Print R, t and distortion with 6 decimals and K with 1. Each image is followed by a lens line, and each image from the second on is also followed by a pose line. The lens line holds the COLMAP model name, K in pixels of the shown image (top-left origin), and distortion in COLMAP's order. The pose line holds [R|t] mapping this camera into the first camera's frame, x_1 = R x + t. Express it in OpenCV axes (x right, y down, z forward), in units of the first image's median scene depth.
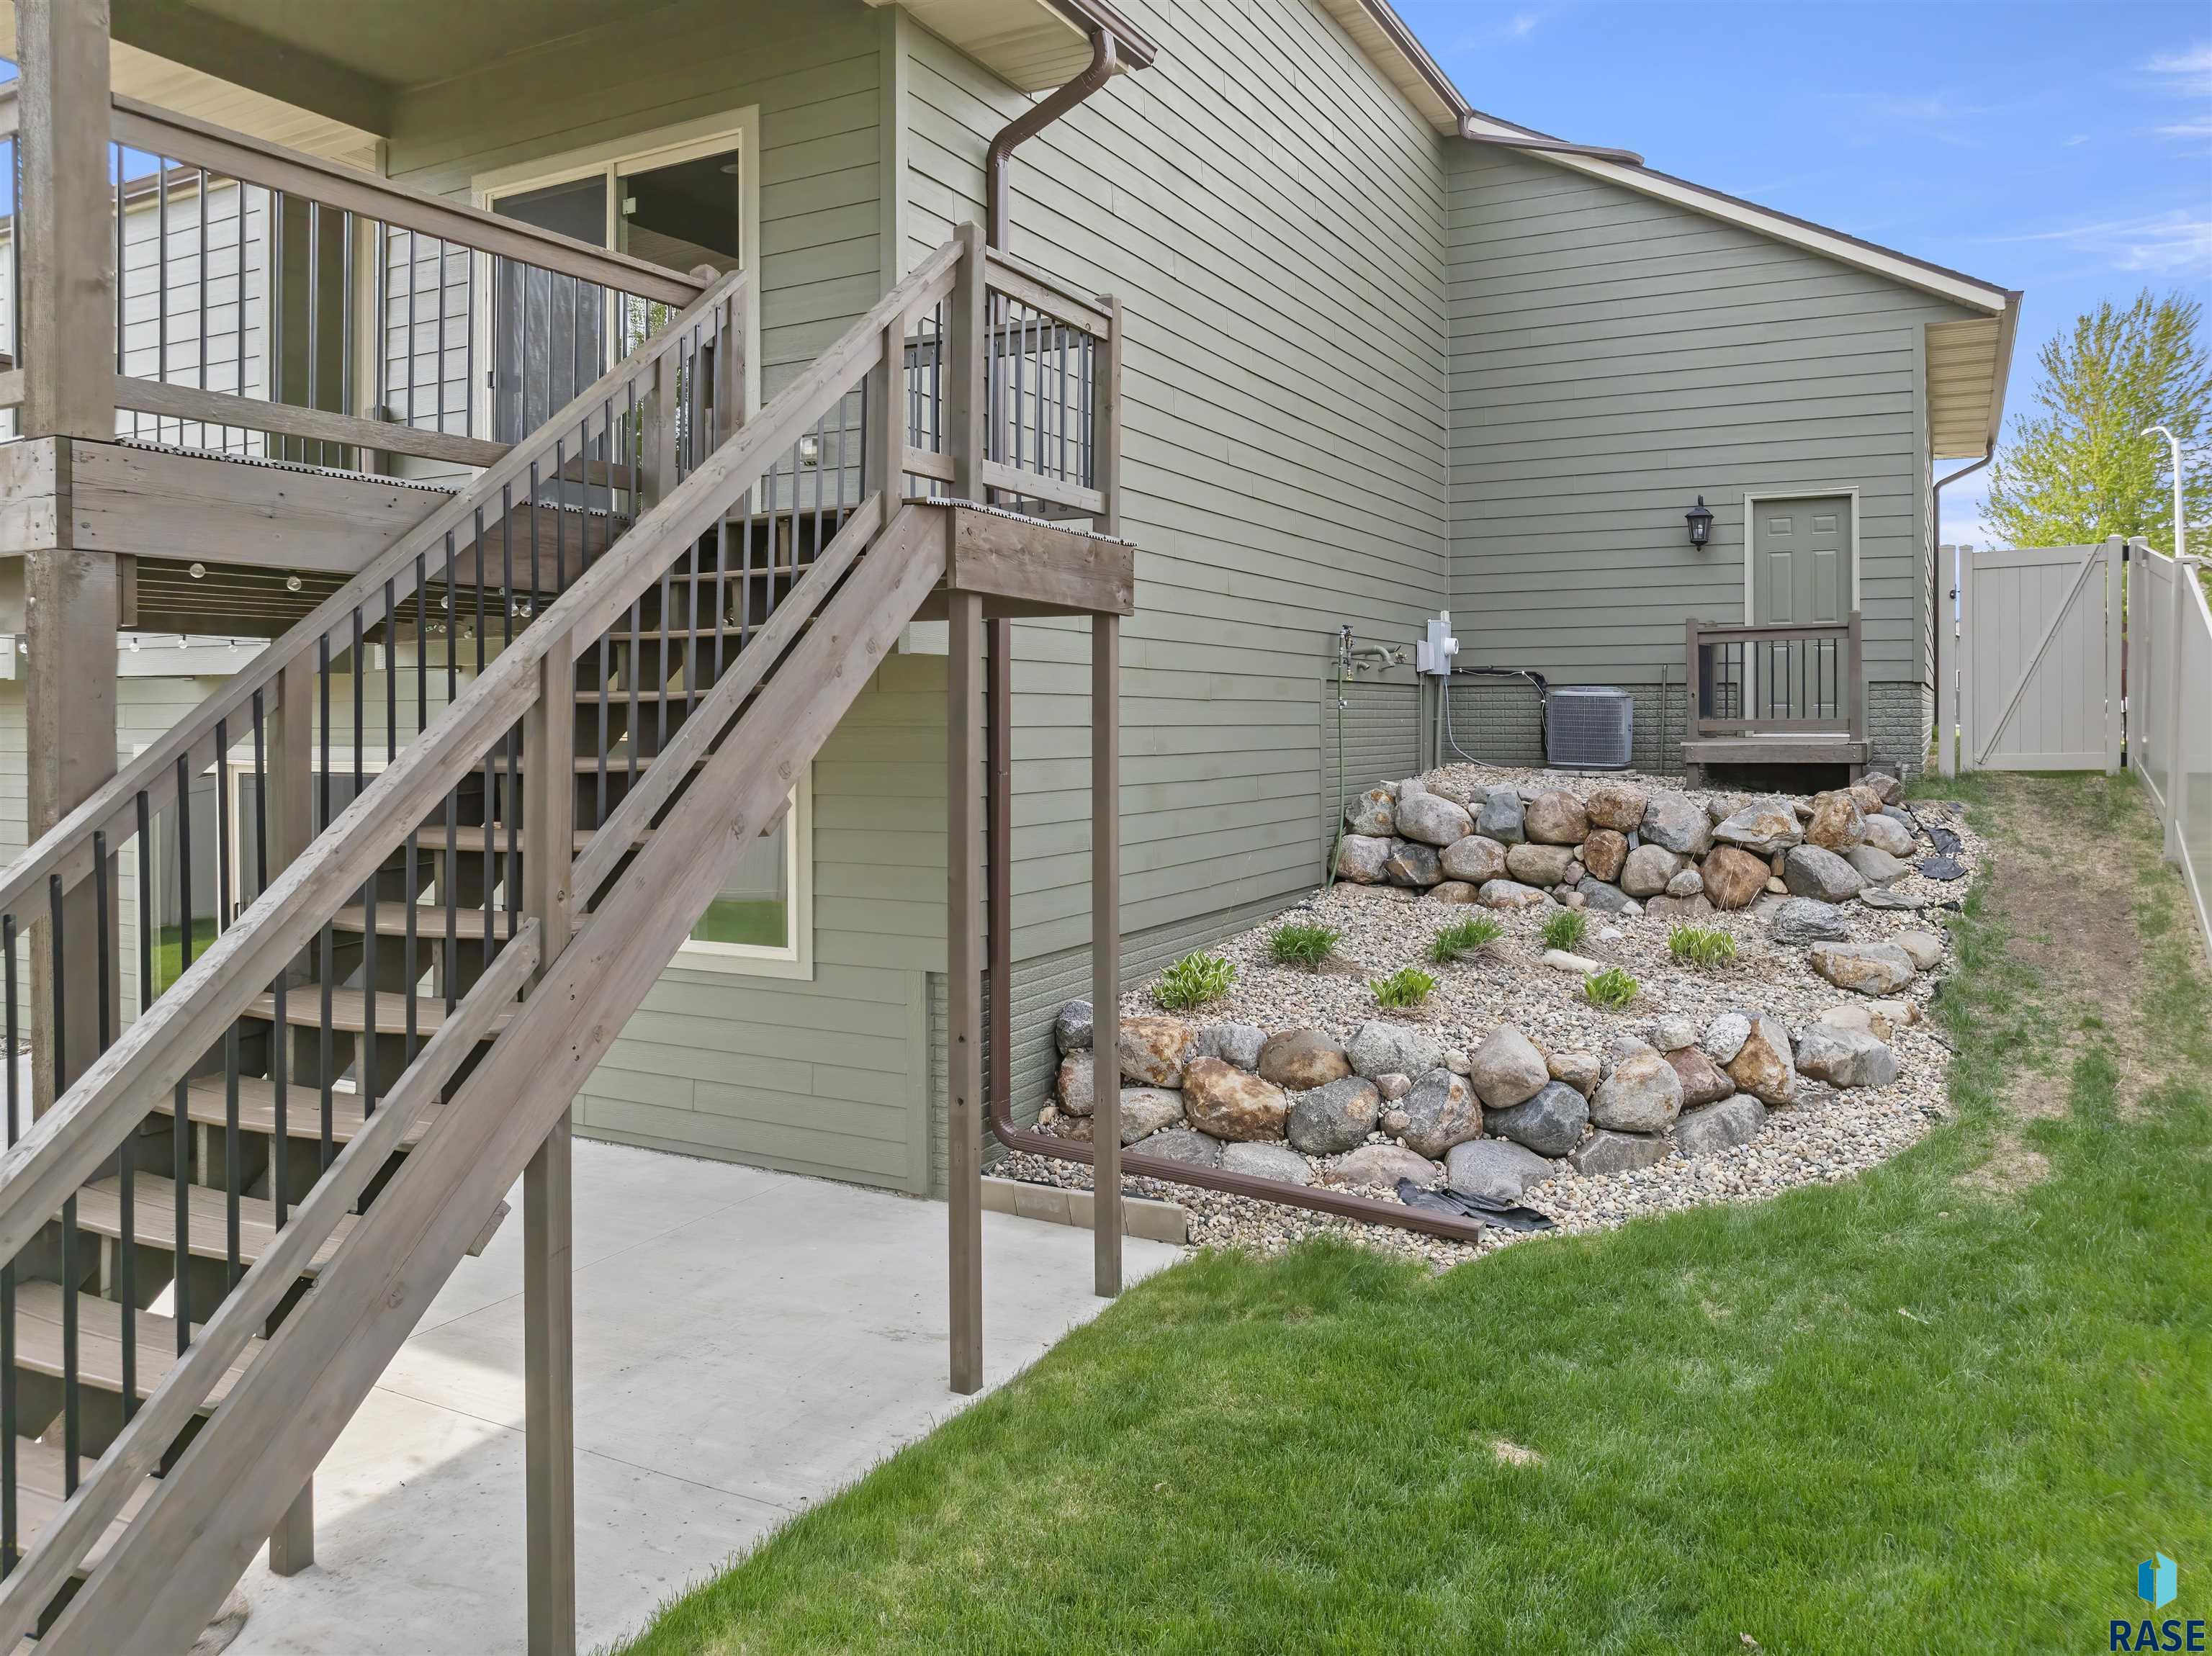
lens RADIAL K [[1595.8, 0, 1109.0], [0, 1595.8, 725.8], [0, 0, 1]] dist [-0.017807, -0.026027]
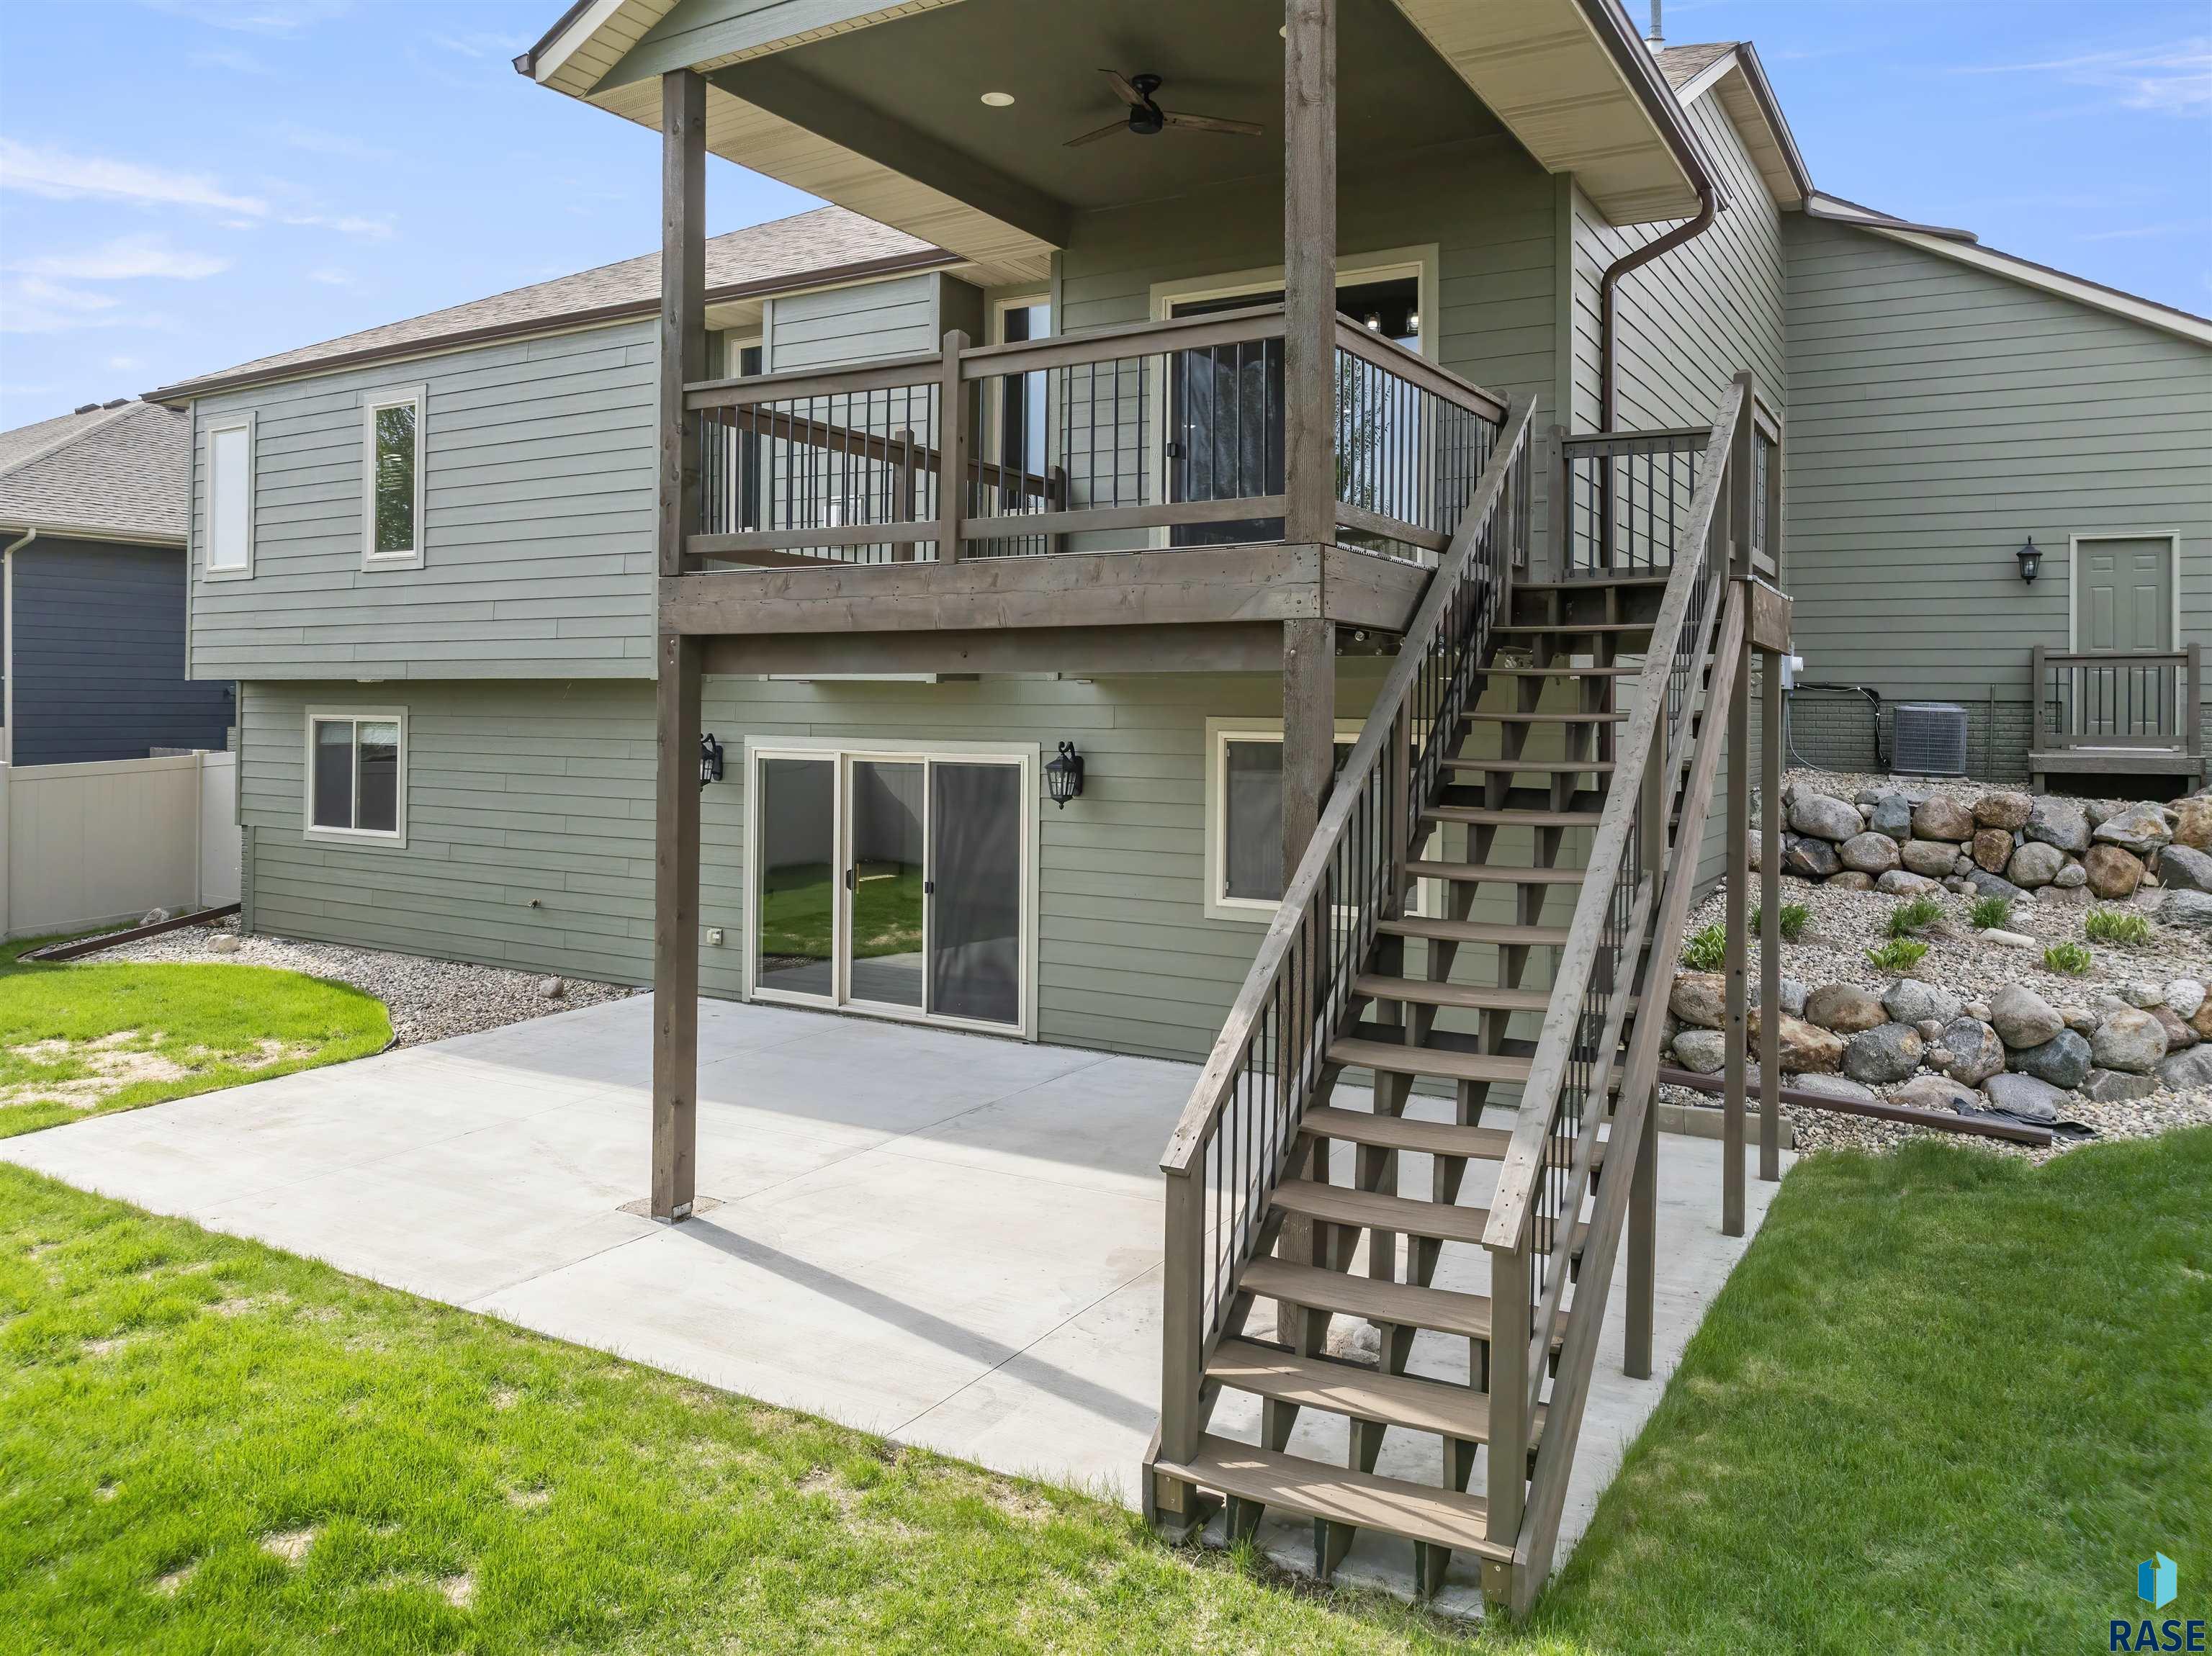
lens RADIAL K [[1609.7, 0, 1111.3], [0, 1609.7, 690.7], [0, 0, 1]] dist [-0.038690, 0.009006]
pose [[0.999041, 0.015865, -0.040809, -0.298516], [-0.016556, 0.999724, -0.016650, -0.005967], [0.040534, 0.017309, 0.999028, -0.198551]]
